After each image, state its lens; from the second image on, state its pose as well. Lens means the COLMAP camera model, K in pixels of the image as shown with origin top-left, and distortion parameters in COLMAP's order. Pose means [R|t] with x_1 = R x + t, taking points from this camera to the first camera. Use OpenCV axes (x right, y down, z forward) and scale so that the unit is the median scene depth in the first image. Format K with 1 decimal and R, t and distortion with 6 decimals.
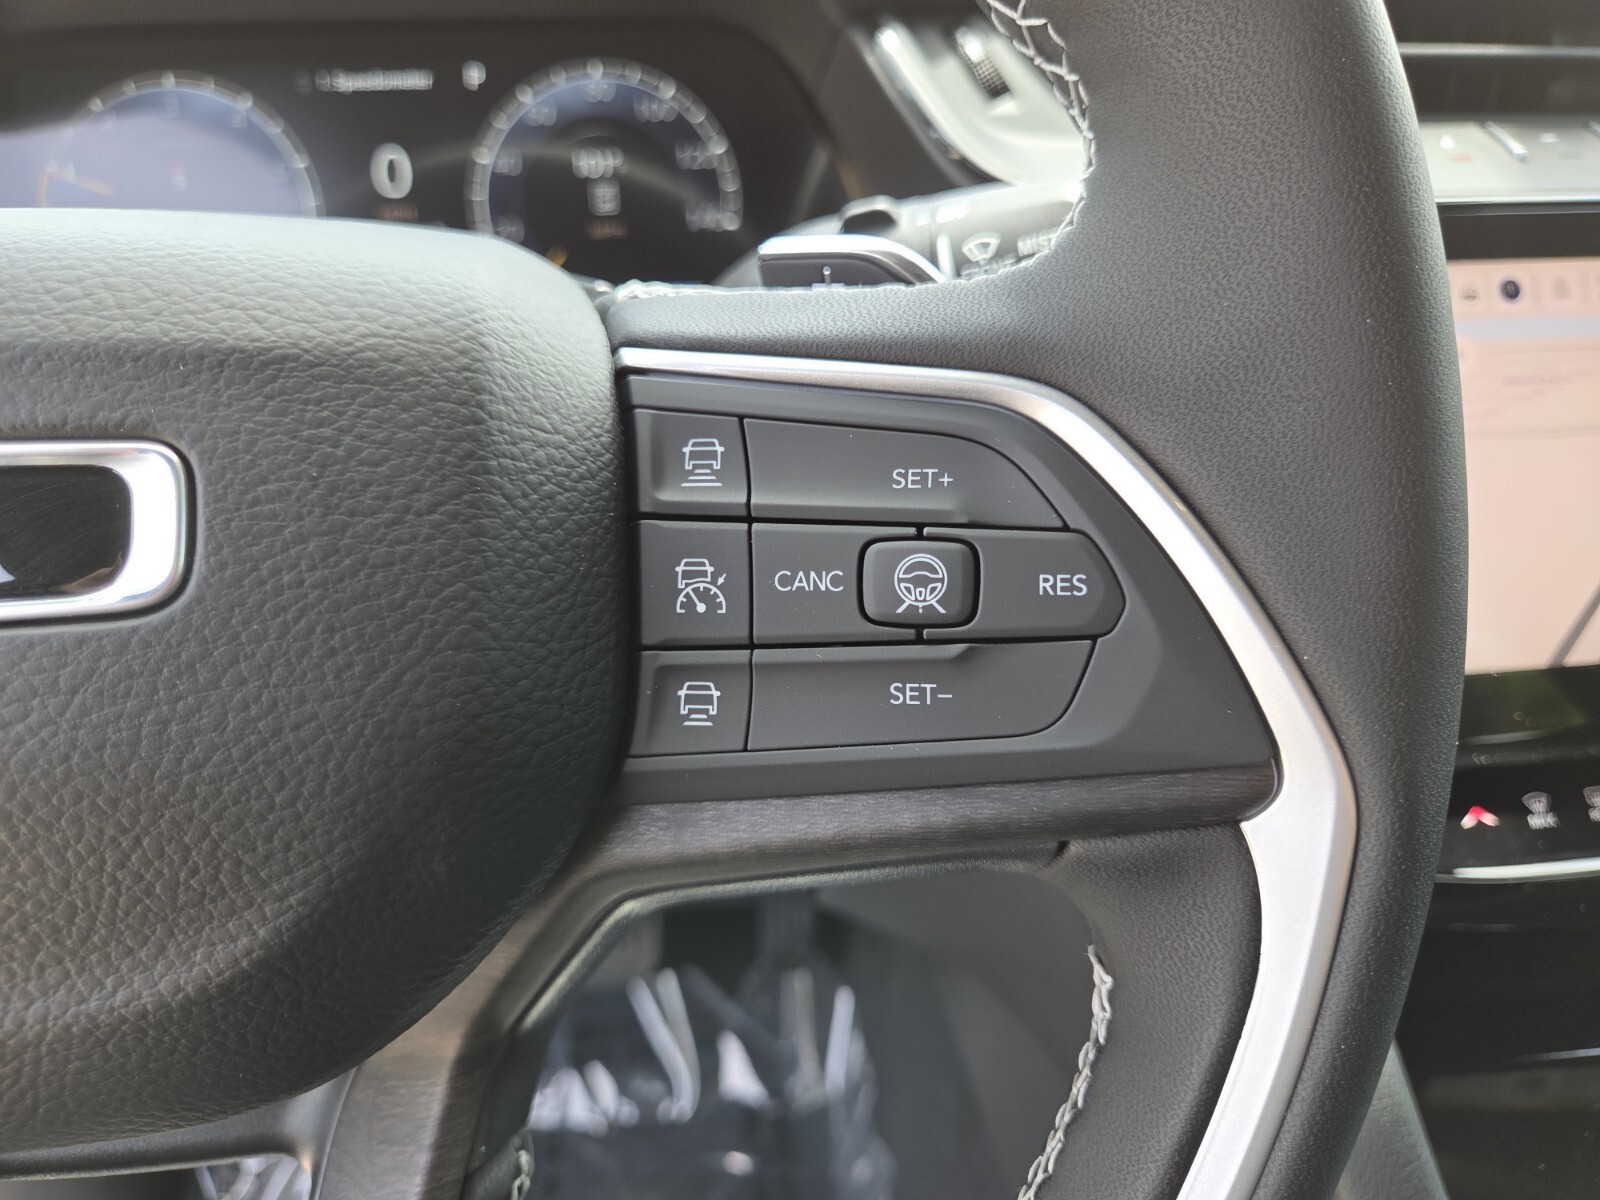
lens RADIAL K [[1105.3, 0, 800.0], [0, 1105.3, 600.0], [0, 0, 1]] dist [0.009889, 0.000476]
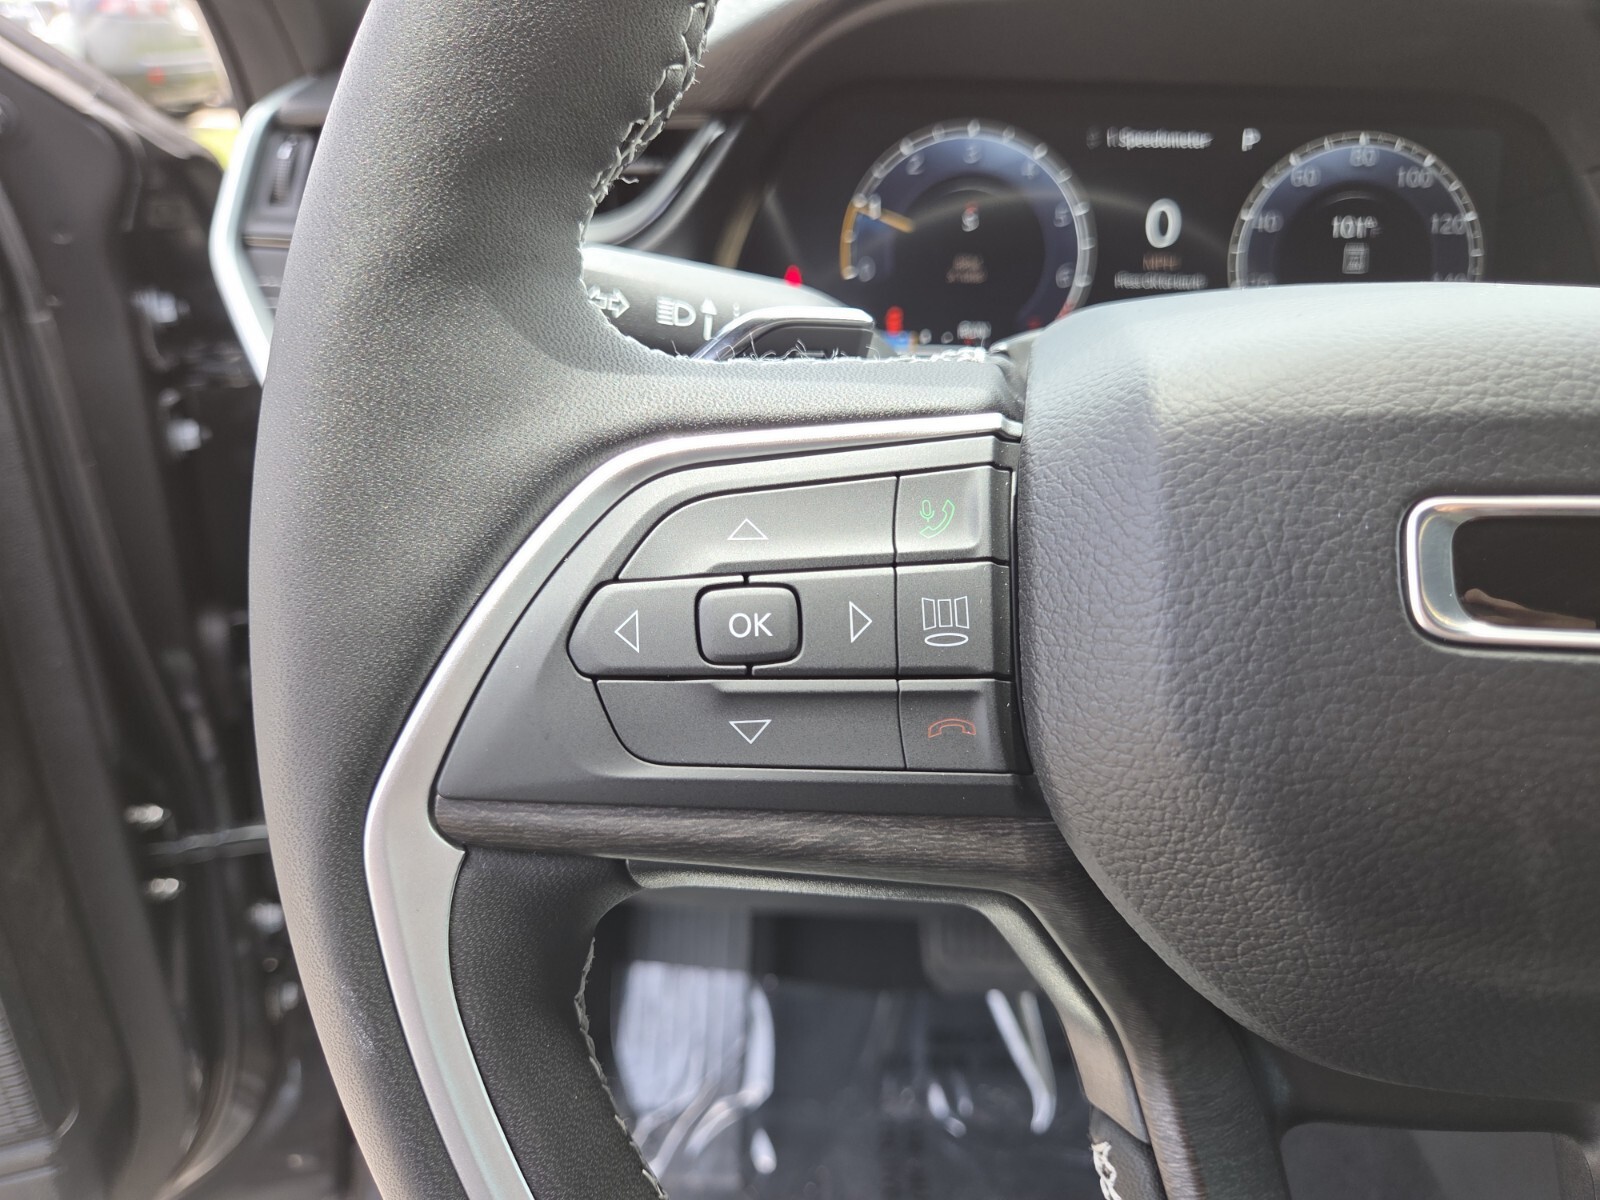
lens RADIAL K [[1080.5, 0, 810.0], [0, 1080.5, 610.4], [0, 0, 1]] dist [0.036432, -0.029428]
pose [[0.992088, 0.092246, -0.085163, -1.451256], [-0.093277, 0.995606, -0.008198, 0.070656], [0.084032, 0.016077, 0.996333, -0.189436]]
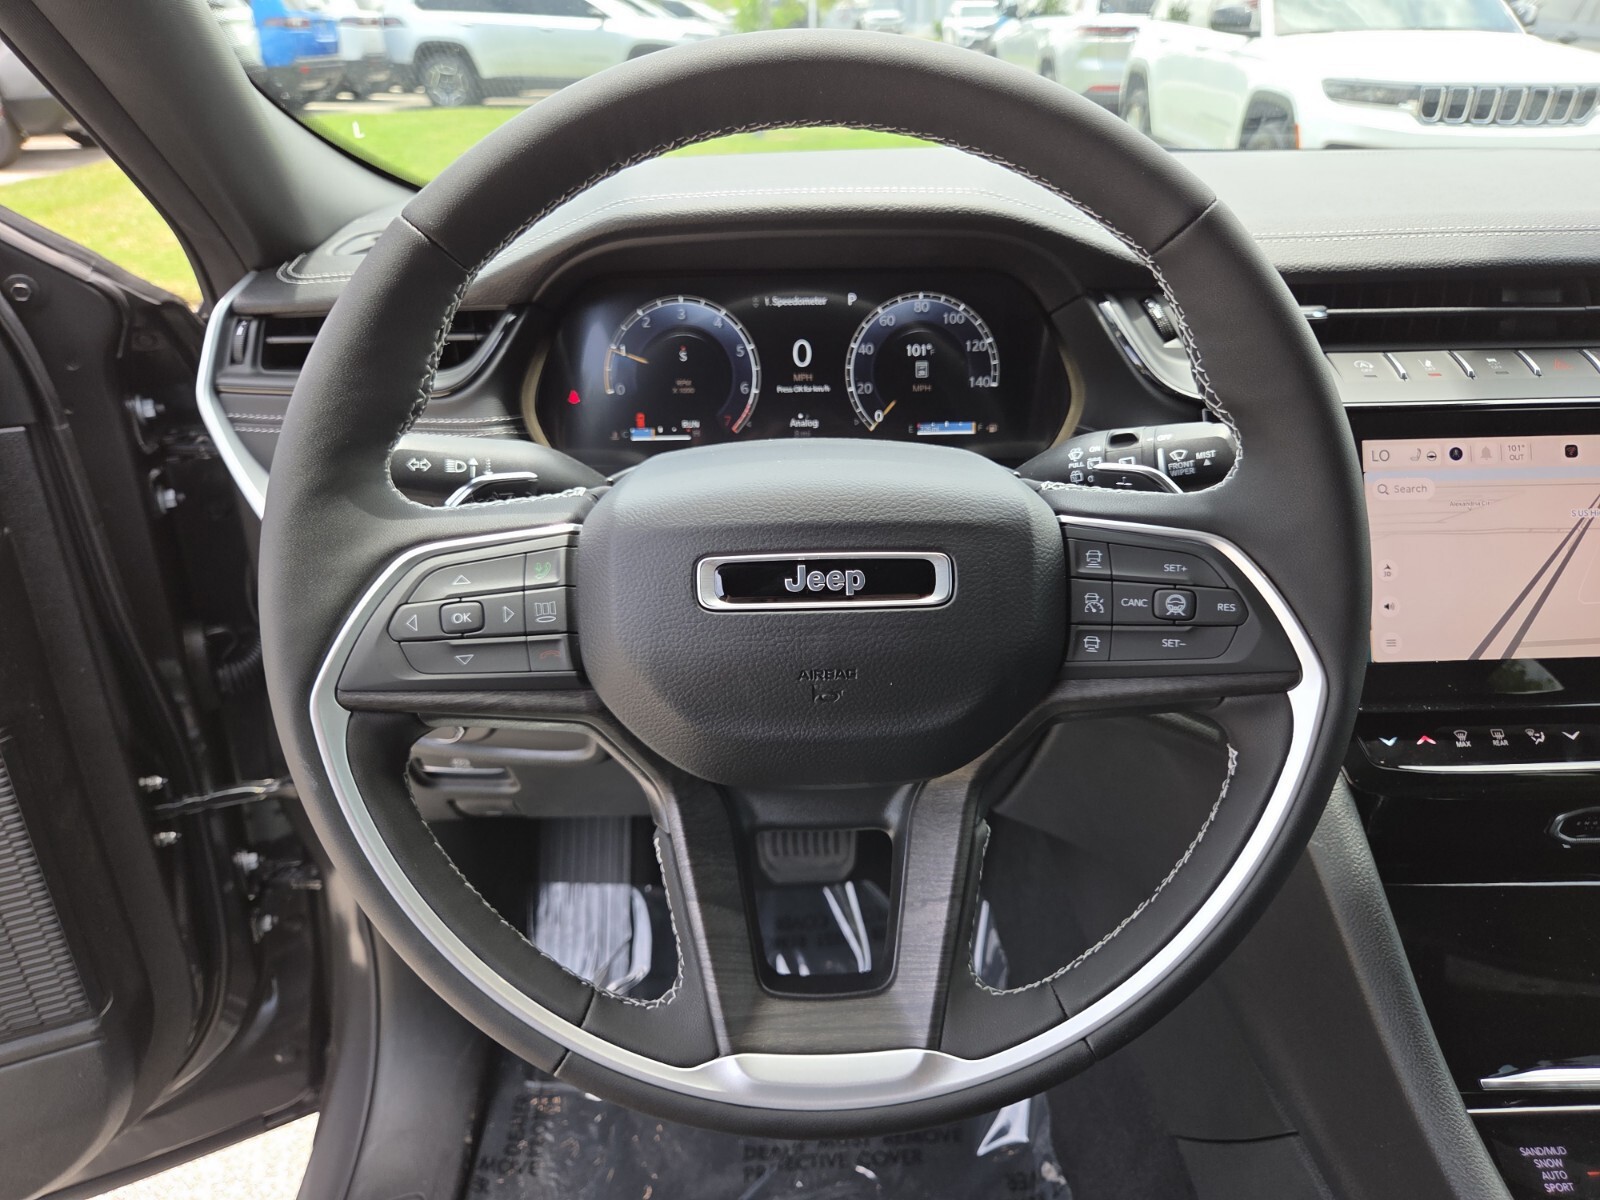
lens RADIAL K [[1084.8, 0, 808.0], [0, 1084.8, 593.1], [0, 0, 1]] dist [0.085235, -0.076623]
pose [[0.998026, 0.037108, -0.050674, -0.643227], [-0.037718, 0.999226, -0.011140, 0.020380], [0.050221, 0.013029, 0.998653, -1.738752]]
